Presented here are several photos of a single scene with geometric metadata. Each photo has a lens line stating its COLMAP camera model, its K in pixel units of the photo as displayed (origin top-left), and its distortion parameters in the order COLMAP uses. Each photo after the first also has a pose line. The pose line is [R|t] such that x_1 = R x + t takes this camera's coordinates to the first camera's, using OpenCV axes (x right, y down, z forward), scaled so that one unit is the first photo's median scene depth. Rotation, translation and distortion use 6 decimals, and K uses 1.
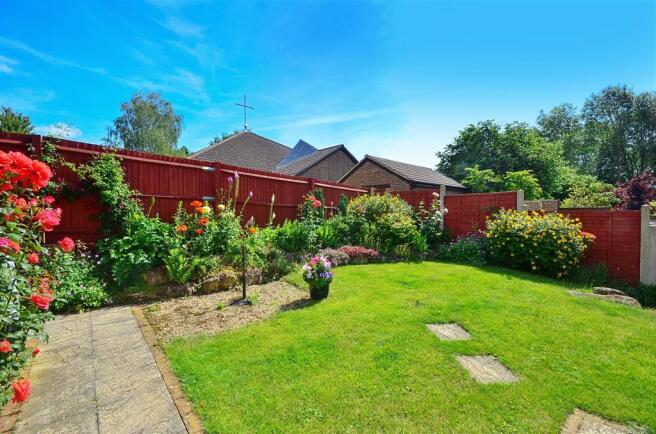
lens RADIAL K [[288.6, 0, 328.8], [0, 288.6, 216.0], [0, 0, 1]] dist [0.000225, -0.004025]
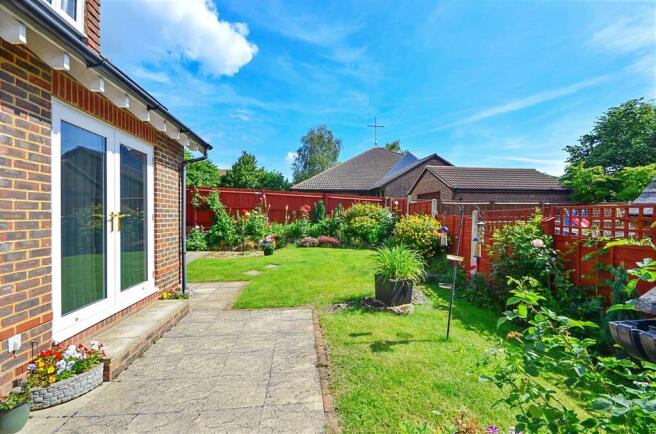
lens RADIAL K [[288.6, 0, 328.3], [0, 288.6, 217.4], [0, 0, 1]] dist [0.000225, -0.004025]
pose [[0.813256, 0.010291, -0.581815, 1.133553], [-0.015727, 0.999867, -0.004298, 0.003830], [0.581693, 0.012645, 0.813310, -0.334163]]
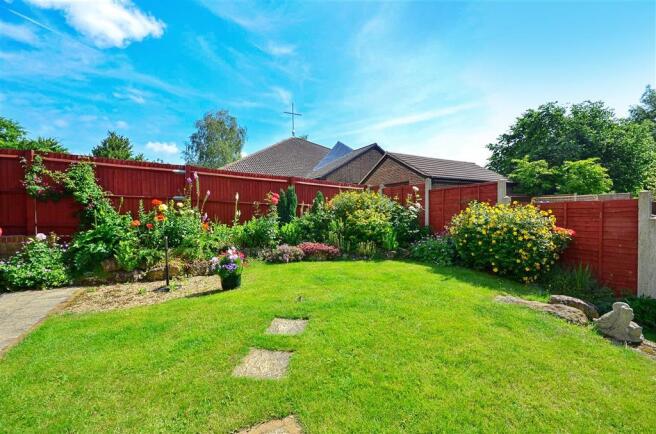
lens RADIAL K [[288.6, 0, 330.6], [0, 288.6, 217.3], [0, 0, 1]] dist [0.000225, -0.004025]
pose [[0.970661, -0.009001, -0.240283, 0.418544], [0.007717, 0.999950, -0.006288, 0.025946], [0.240328, 0.004249, 0.970683, 0.059338]]
